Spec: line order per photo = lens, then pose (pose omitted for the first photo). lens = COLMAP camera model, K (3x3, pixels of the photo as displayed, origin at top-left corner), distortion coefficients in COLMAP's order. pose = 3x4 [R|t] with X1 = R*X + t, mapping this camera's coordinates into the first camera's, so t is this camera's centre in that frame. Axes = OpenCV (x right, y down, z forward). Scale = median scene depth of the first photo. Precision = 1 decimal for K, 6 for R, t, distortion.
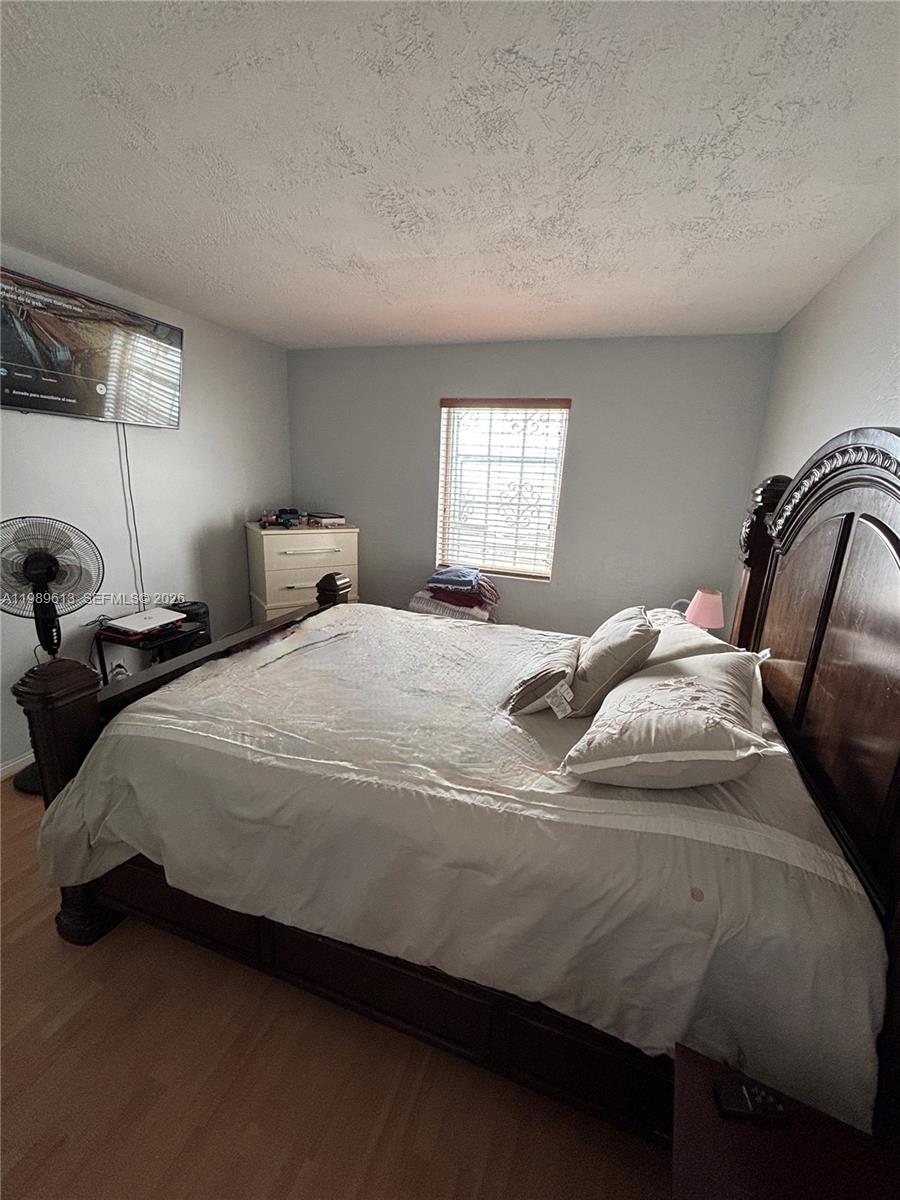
lens RADIAL K [[484.0, 0, 453.7], [0, 484.0, 602.2], [0, 0, 1]] dist [-0.001785, -0.000157]
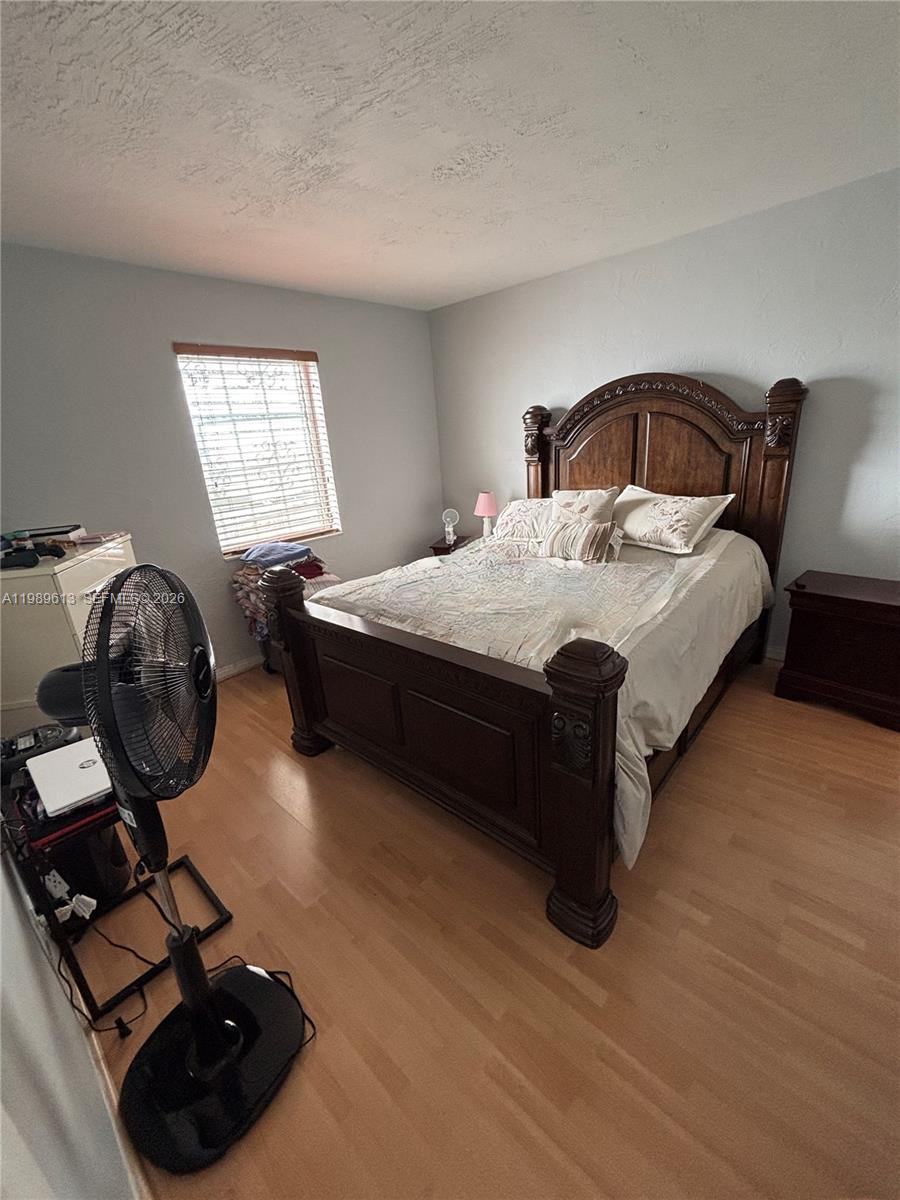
lens RADIAL K [[484.0, 0, 453.6], [0, 484.0, 595.0], [0, 0, 1]] dist [-0.001785, -0.000157]
pose [[0.381163, -0.366492, 0.848763, -0.636478], [0.326490, 0.912277, 0.247297, -0.093655], [-0.864939, 0.182852, 0.467382, 0.317032]]
